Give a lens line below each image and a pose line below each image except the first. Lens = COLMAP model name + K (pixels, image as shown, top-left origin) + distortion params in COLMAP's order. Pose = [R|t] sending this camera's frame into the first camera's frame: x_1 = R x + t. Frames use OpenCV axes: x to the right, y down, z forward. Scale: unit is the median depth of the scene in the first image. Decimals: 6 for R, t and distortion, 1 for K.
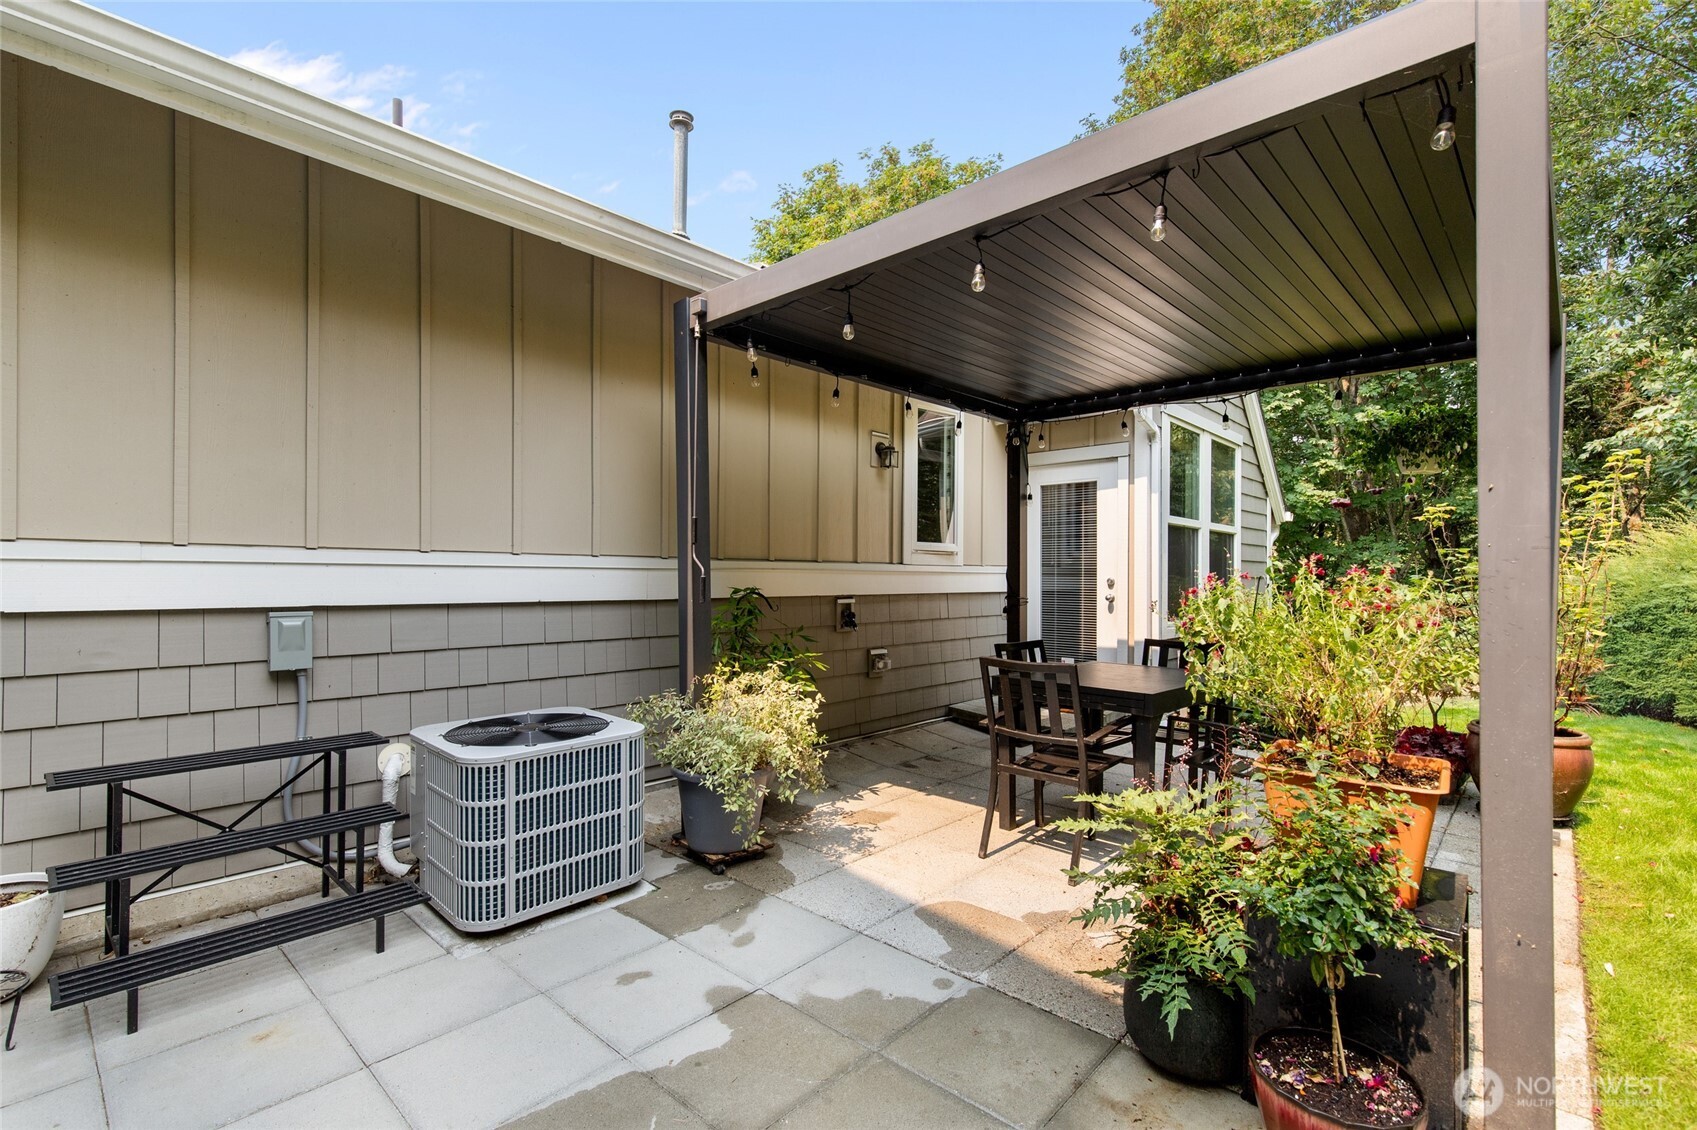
lens RADIAL K [[759.2, 0, 847.2], [0, 759.2, 571.4], [0, 0, 1]] dist [0.005737, -0.000879]
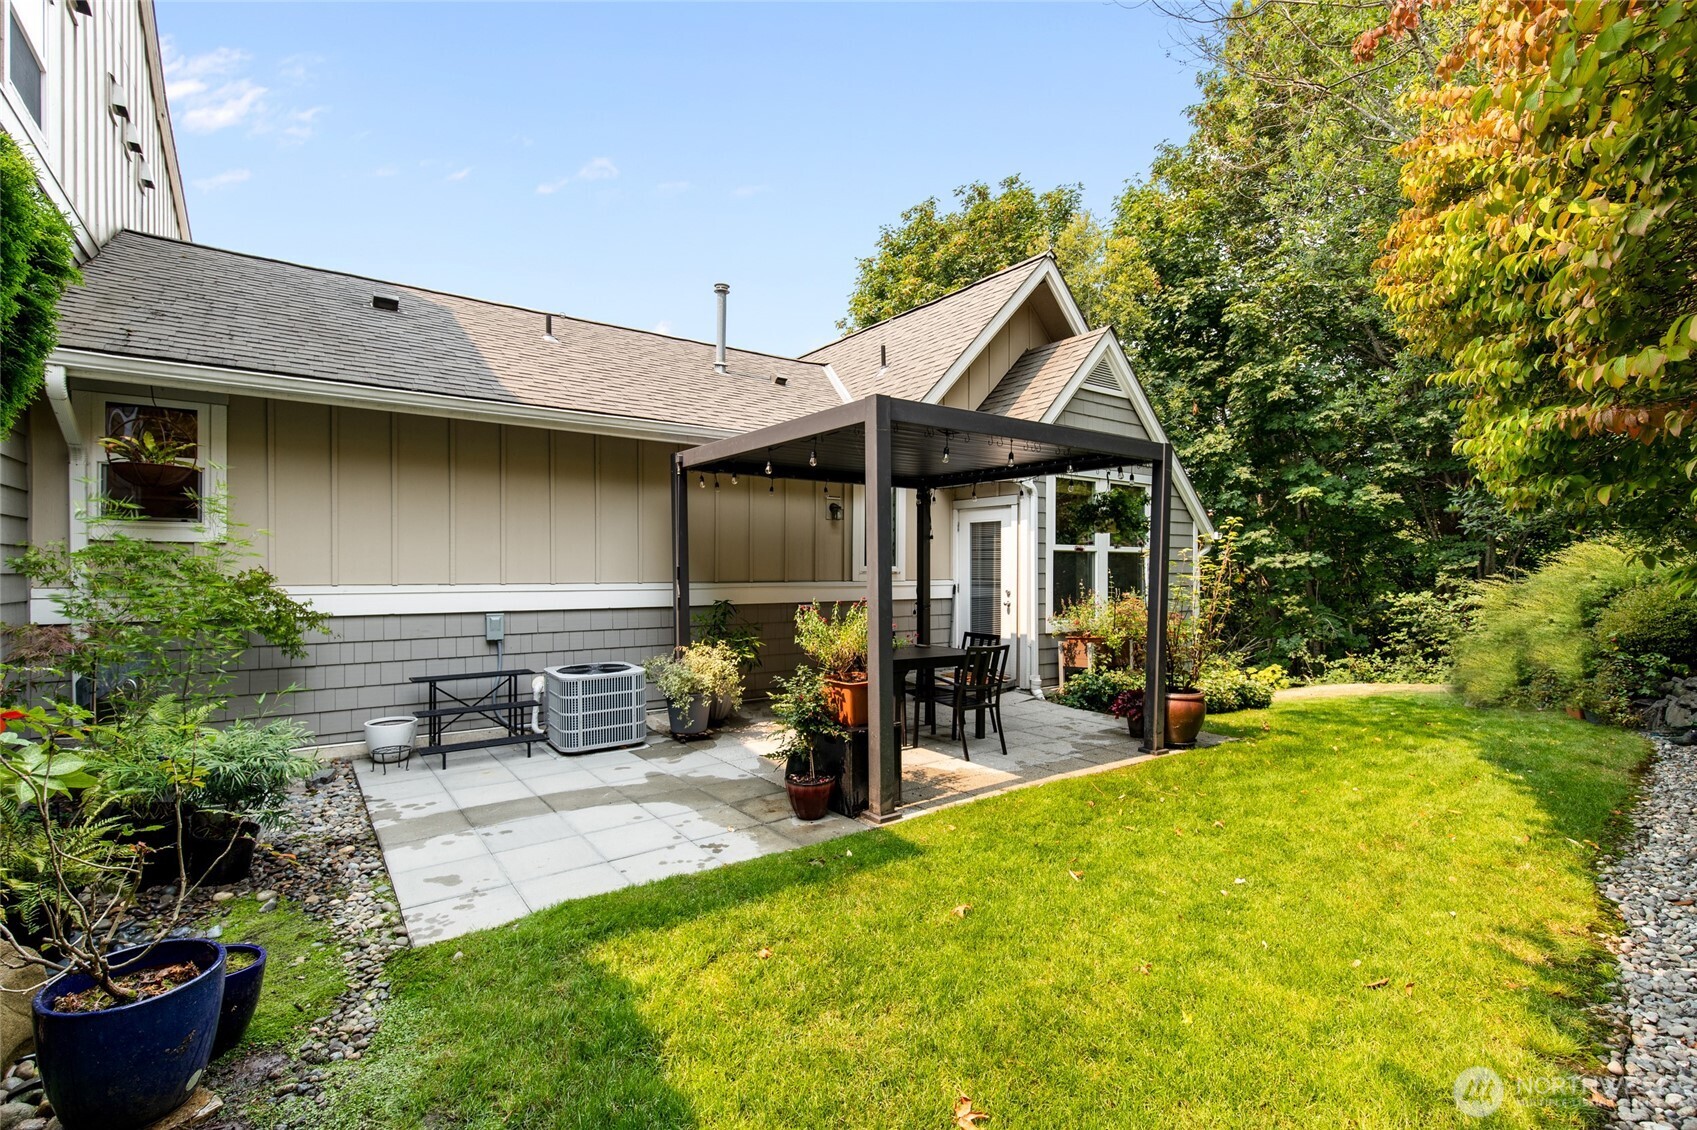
lens RADIAL K [[759.2, 0, 854.0], [0, 759.2, 564.3], [0, 0, 1]] dist [0.005737, -0.000879]
pose [[0.982032, -0.002238, -0.188702, 0.615243], [0.002702, 0.999994, 0.002199, -0.079062], [0.188696, -0.002670, 0.982032, -0.841443]]
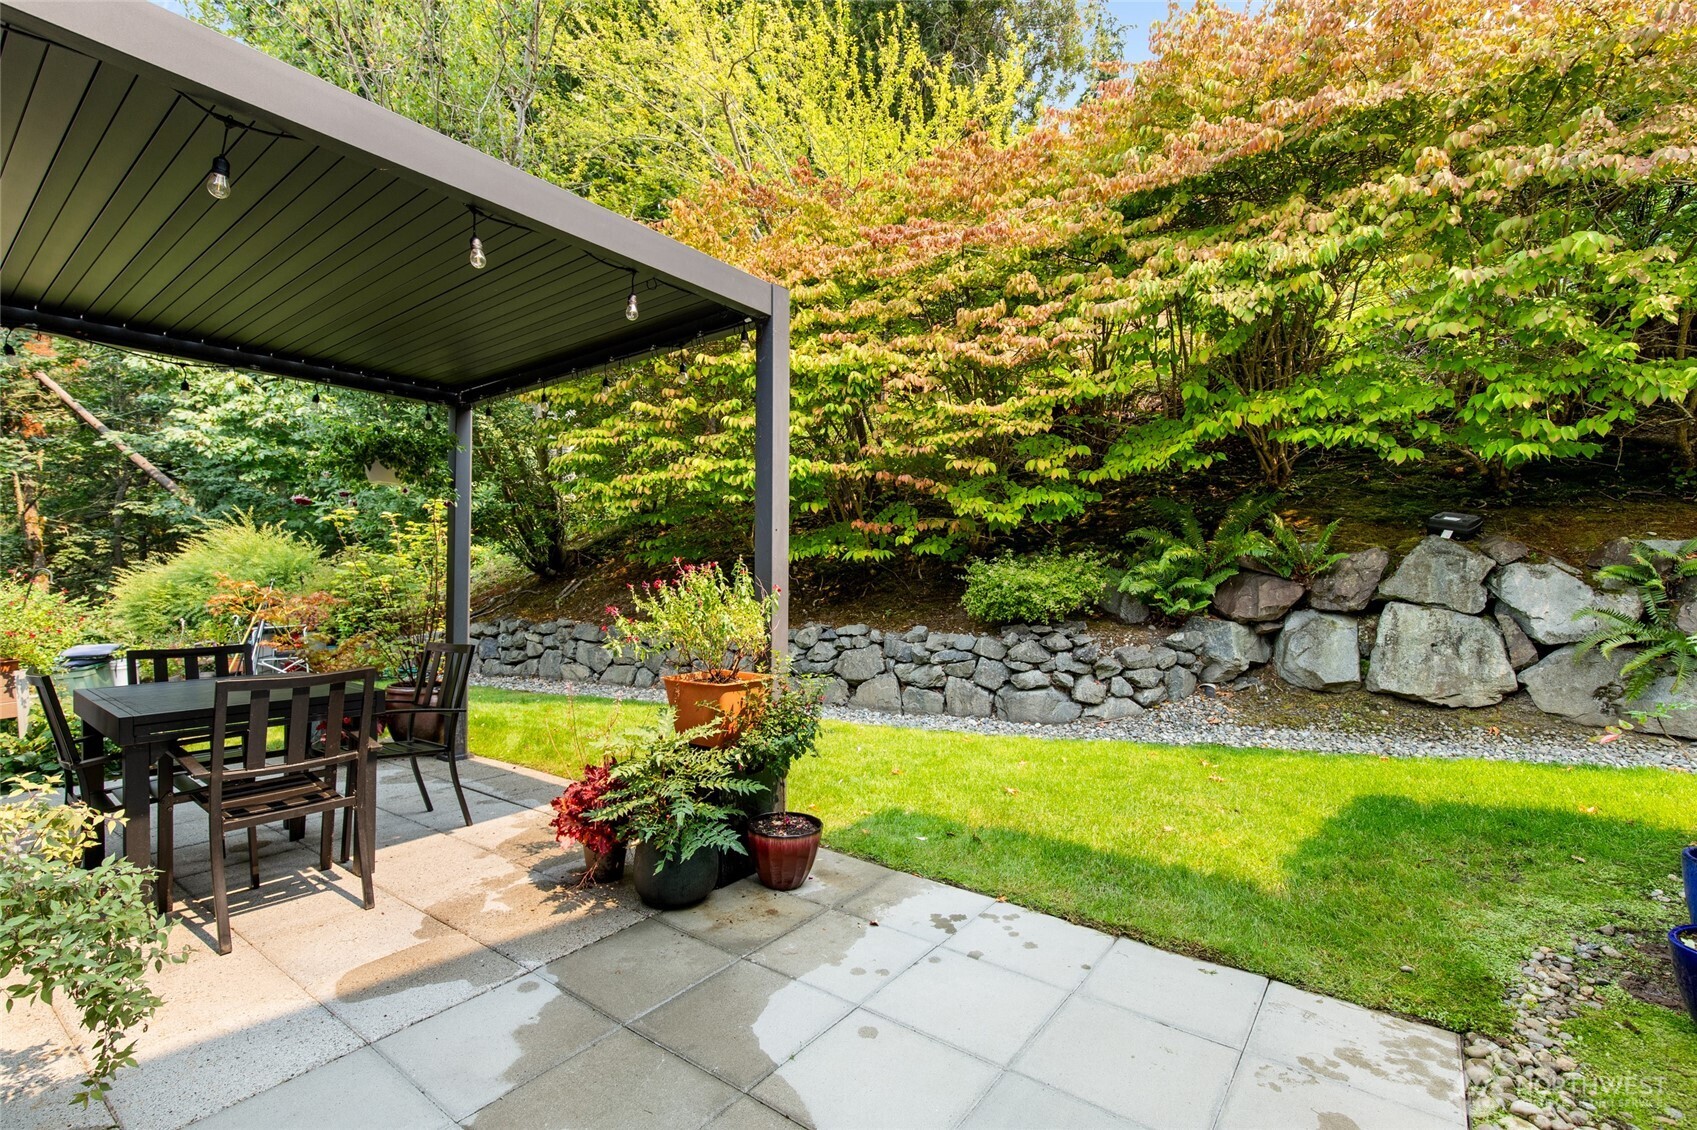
lens RADIAL K [[759.2, 0, 850.6], [0, 759.2, 571.8], [0, 0, 1]] dist [0.005737, -0.000879]
pose [[-0.097383, 0.000818, 0.995247, -0.601714], [-0.009972, 0.999949, -0.001797, 0.003213], [-0.995197, -0.010100, -0.097370, 0.463879]]
